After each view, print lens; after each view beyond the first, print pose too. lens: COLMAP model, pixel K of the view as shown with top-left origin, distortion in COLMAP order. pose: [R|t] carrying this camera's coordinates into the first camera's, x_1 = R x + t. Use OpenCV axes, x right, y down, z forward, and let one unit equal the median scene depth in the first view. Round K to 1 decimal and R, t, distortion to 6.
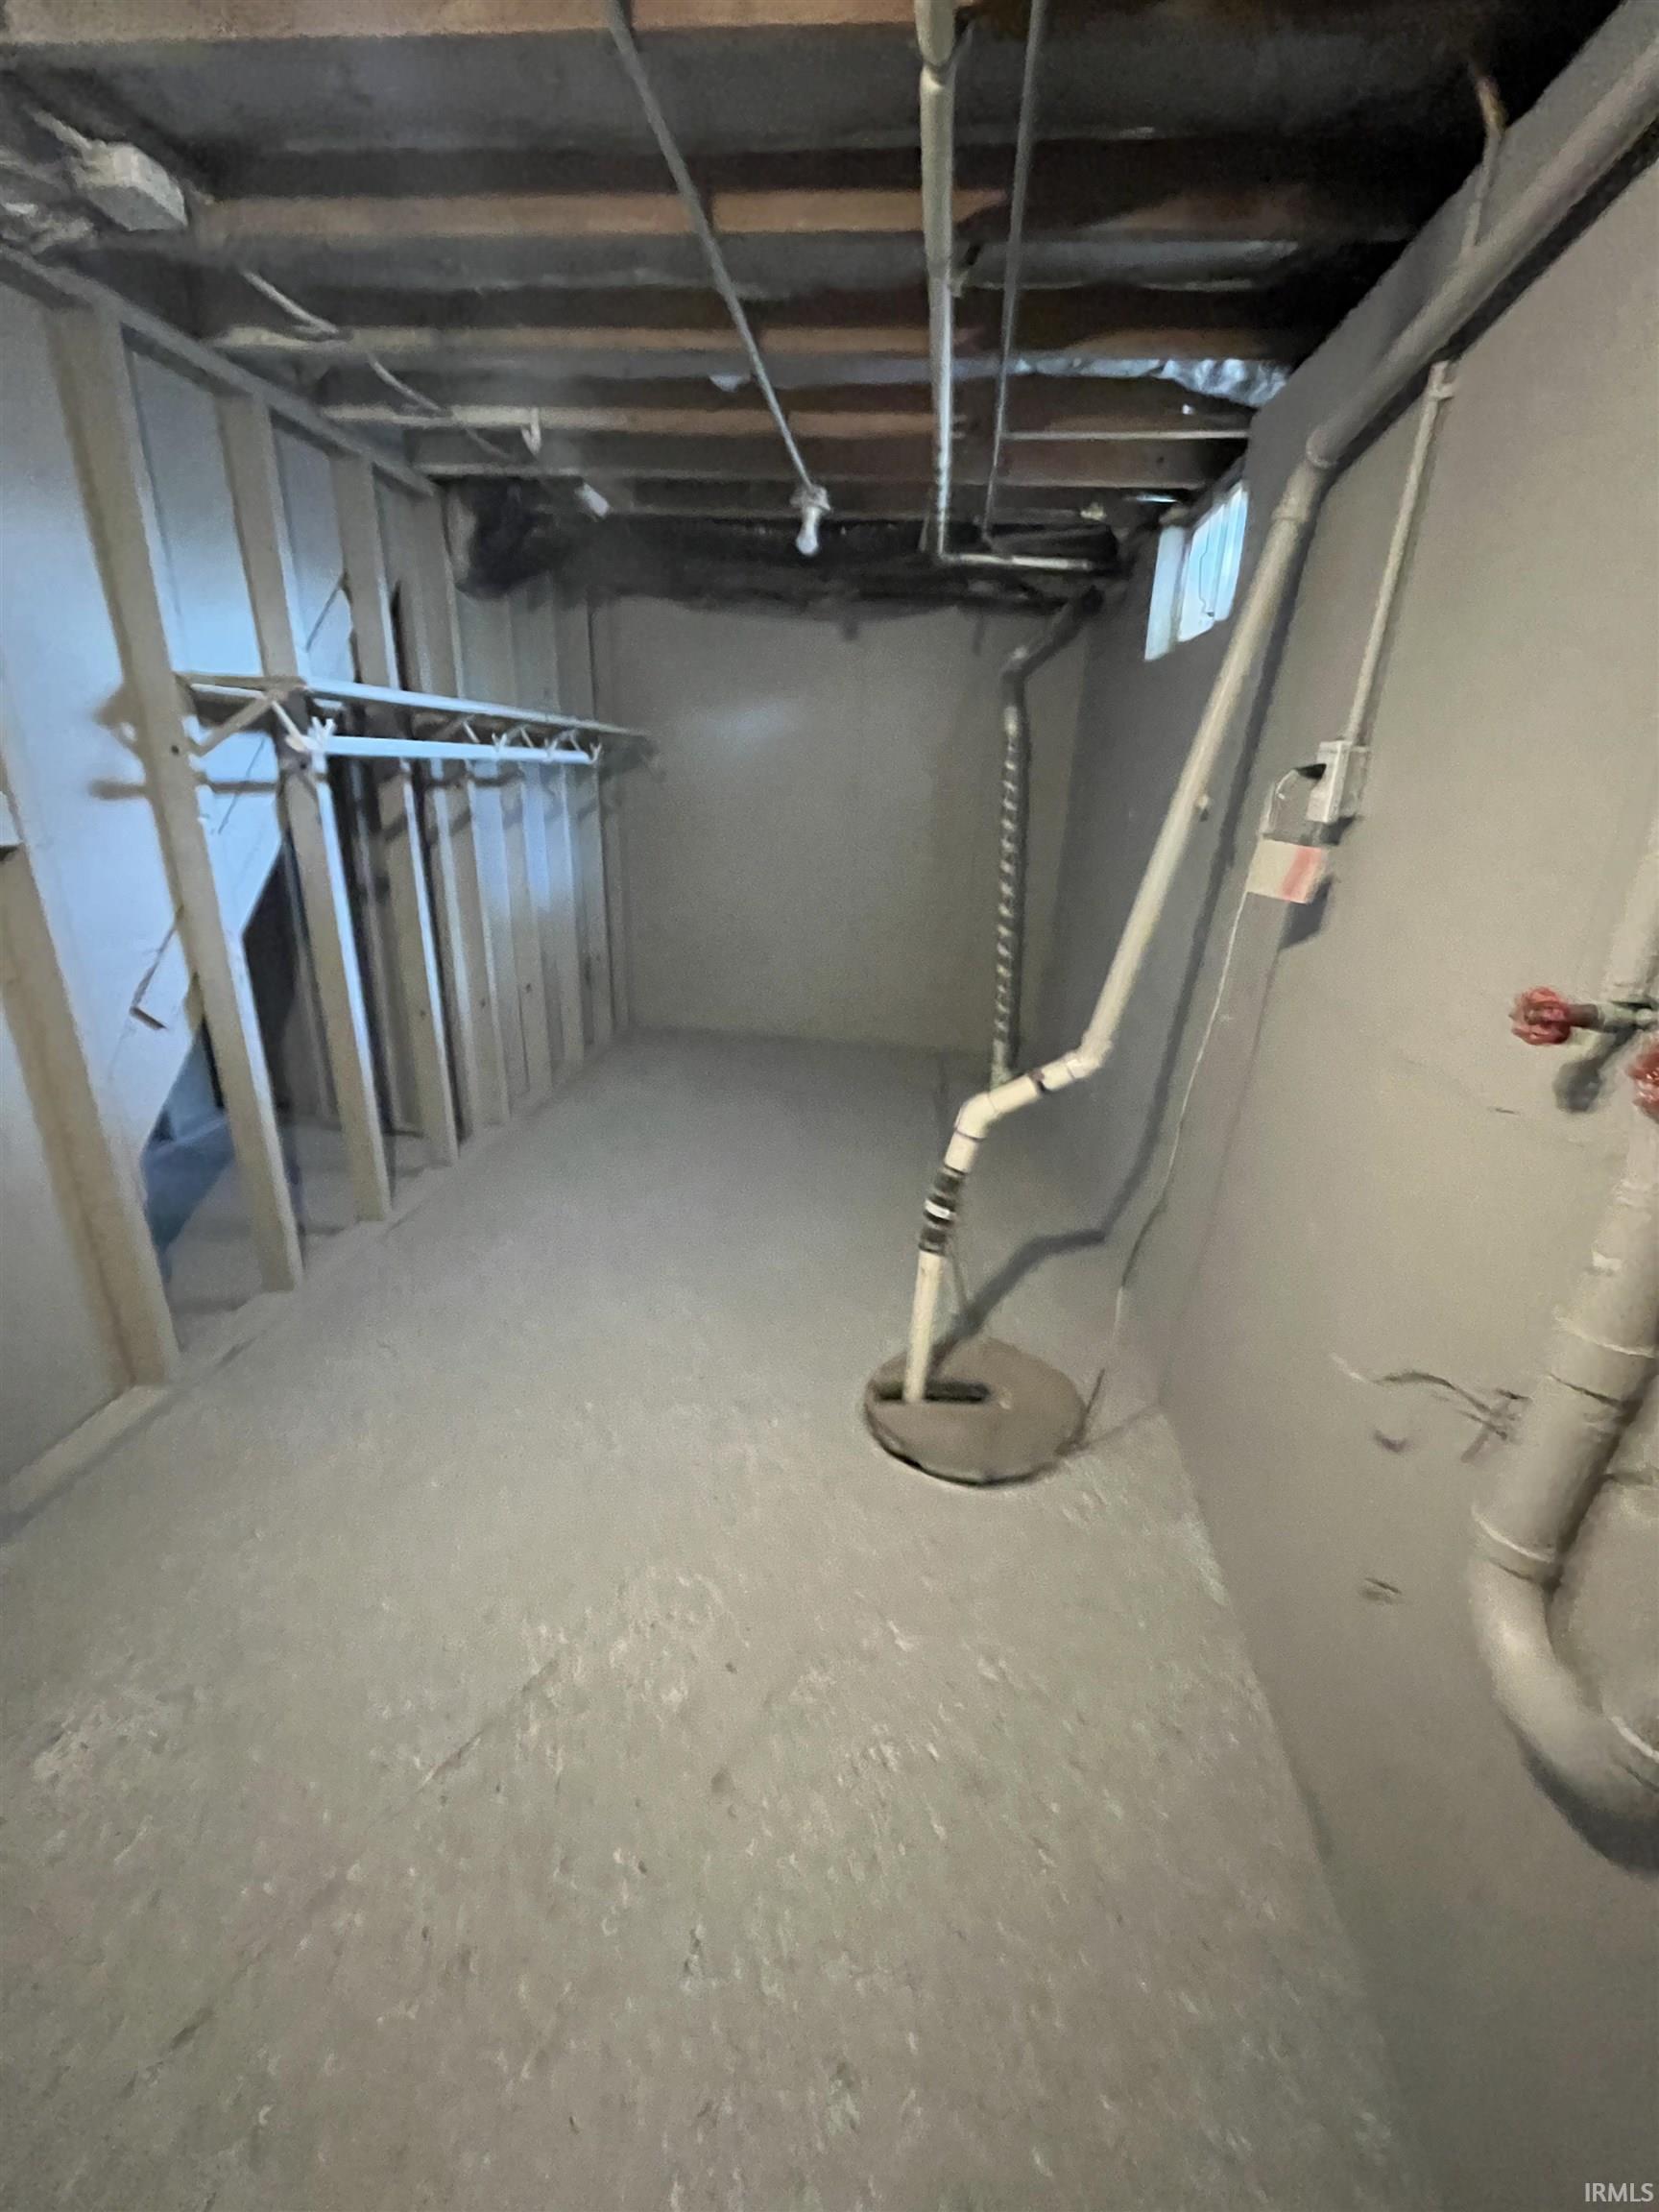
lens RADIAL K [[893.8, 0, 829.5], [0, 893.8, 1106.0], [0, 0, 1]] dist [0.001284, 0.000262]
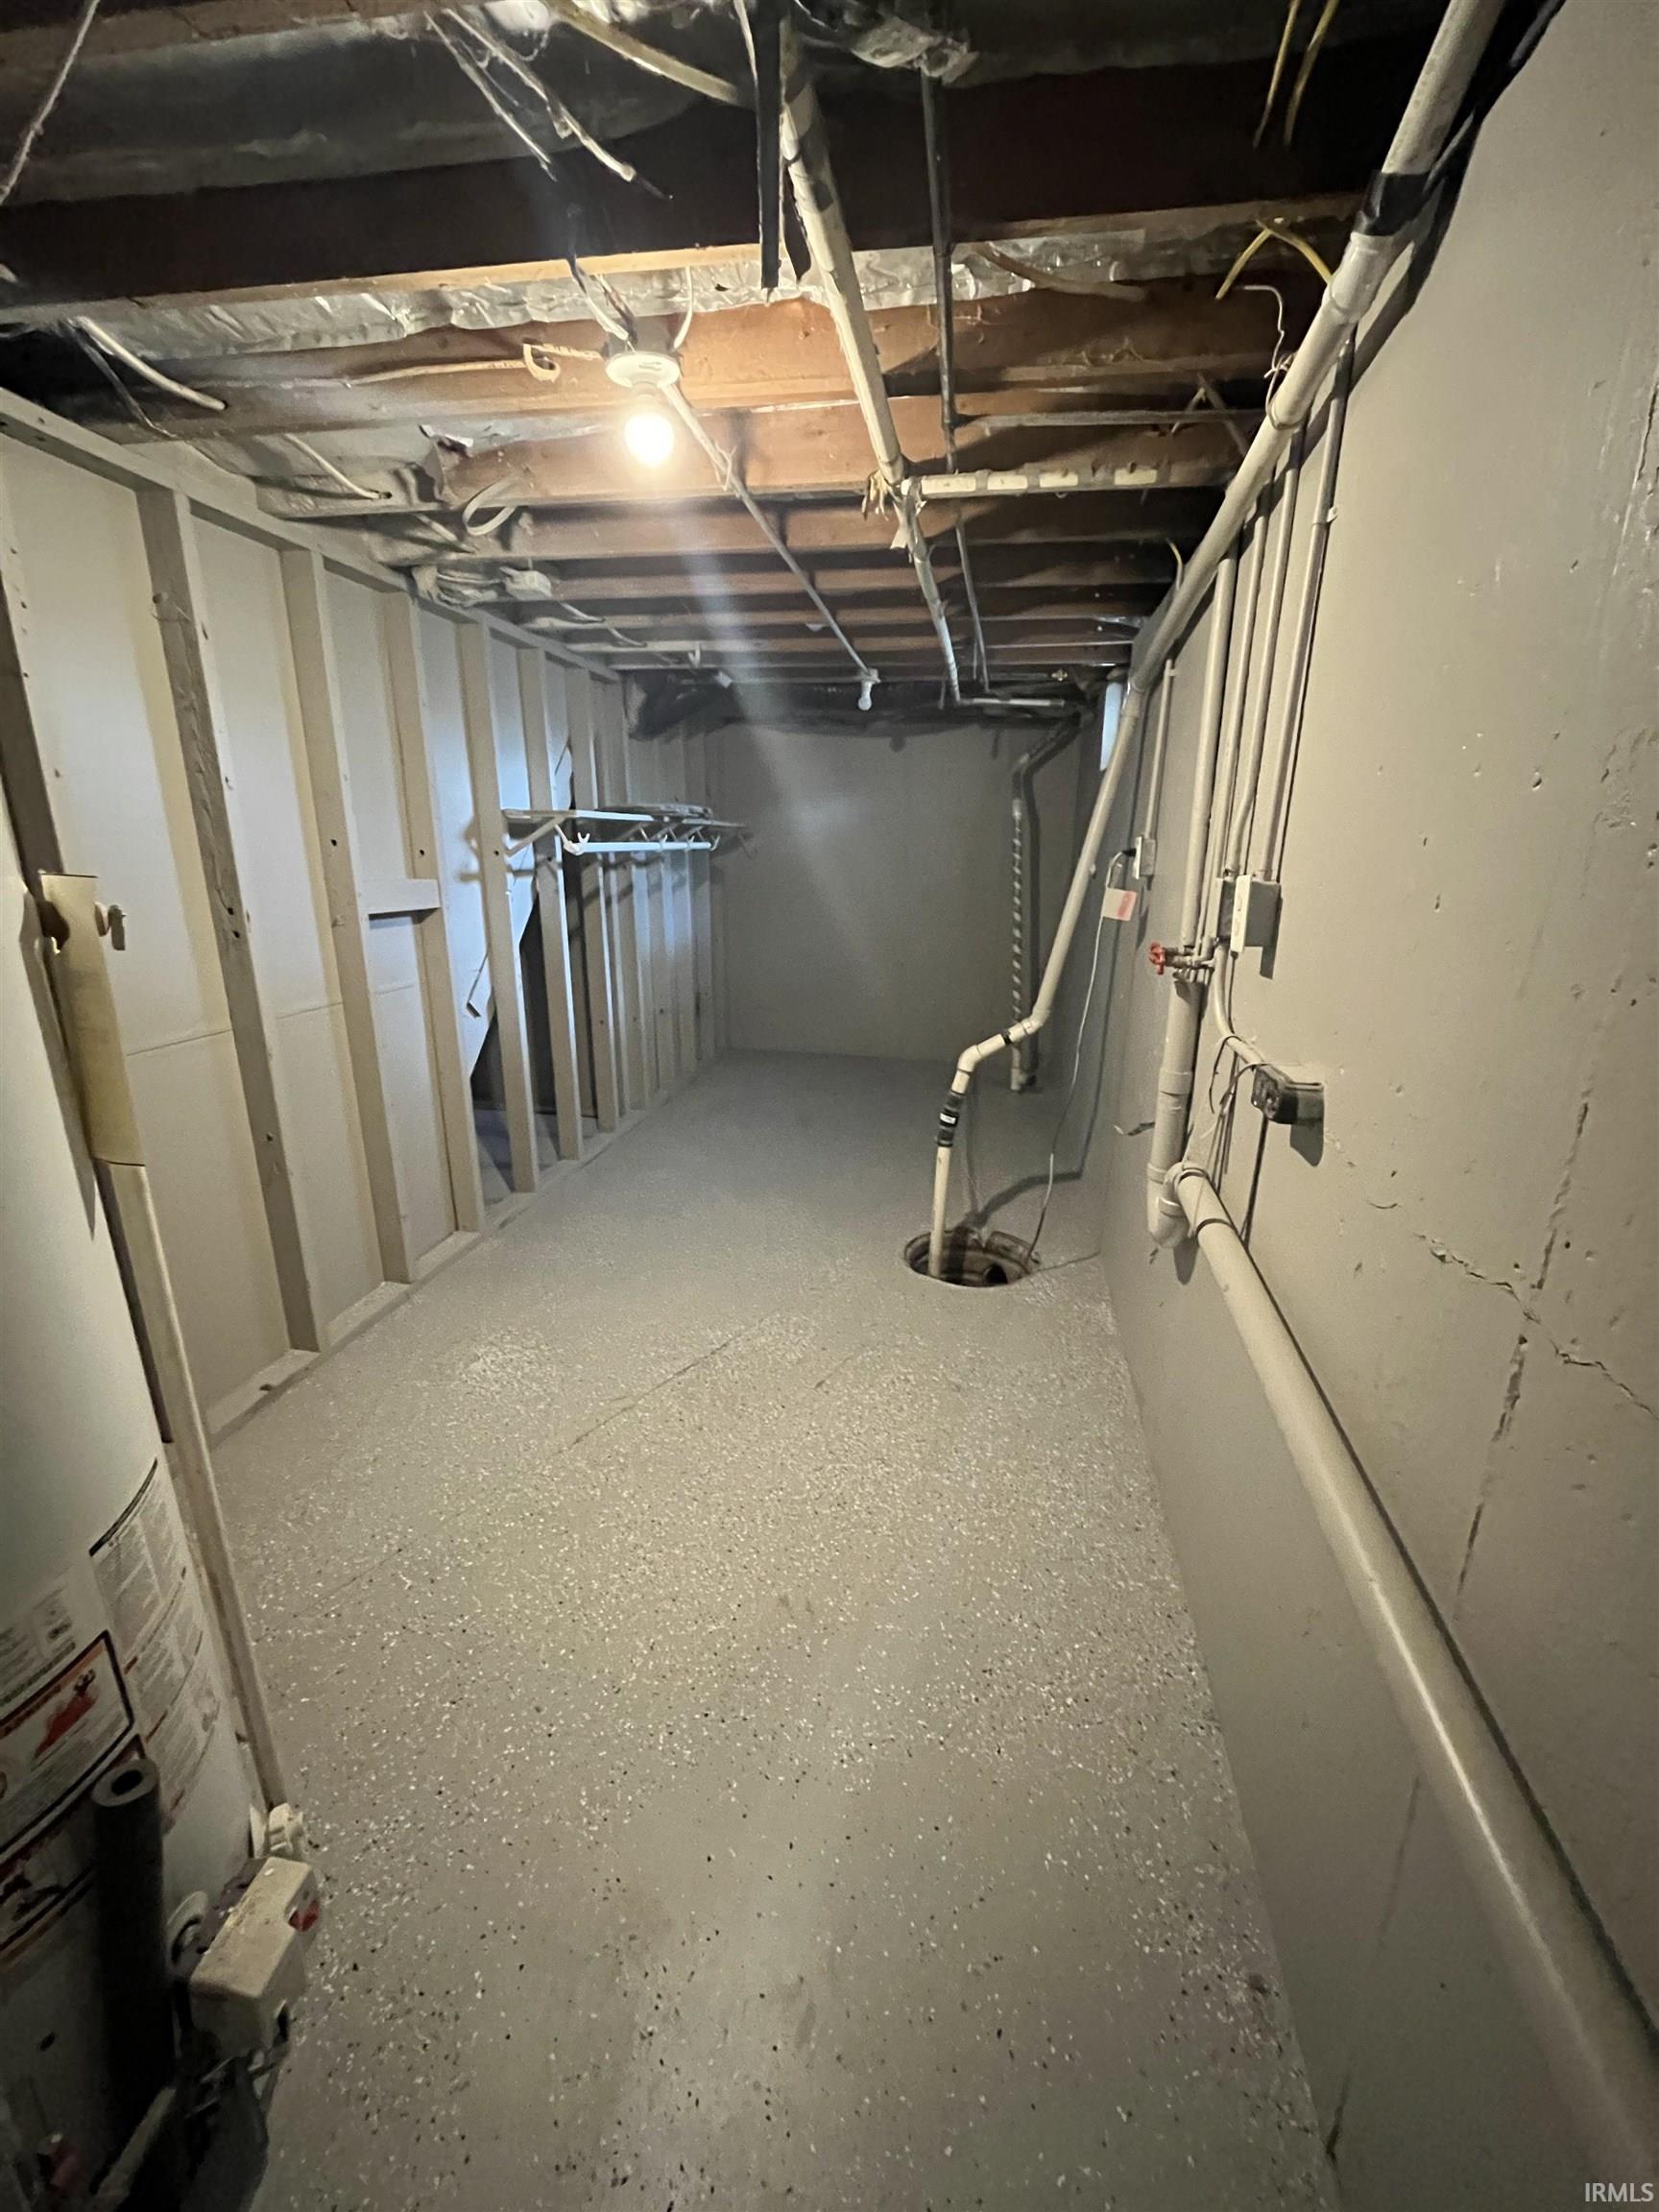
lens RADIAL K [[882.4, 0, 829.5], [0, 882.4, 1106.0], [0, 0, 1]] dist [0.001219, 0.000465]
pose [[0.997648, -0.006474, -0.068239, 0.014821], [0.001974, 0.997830, -0.065812, 0.161742], [0.068517, 0.065523, 0.995496, -0.495873]]
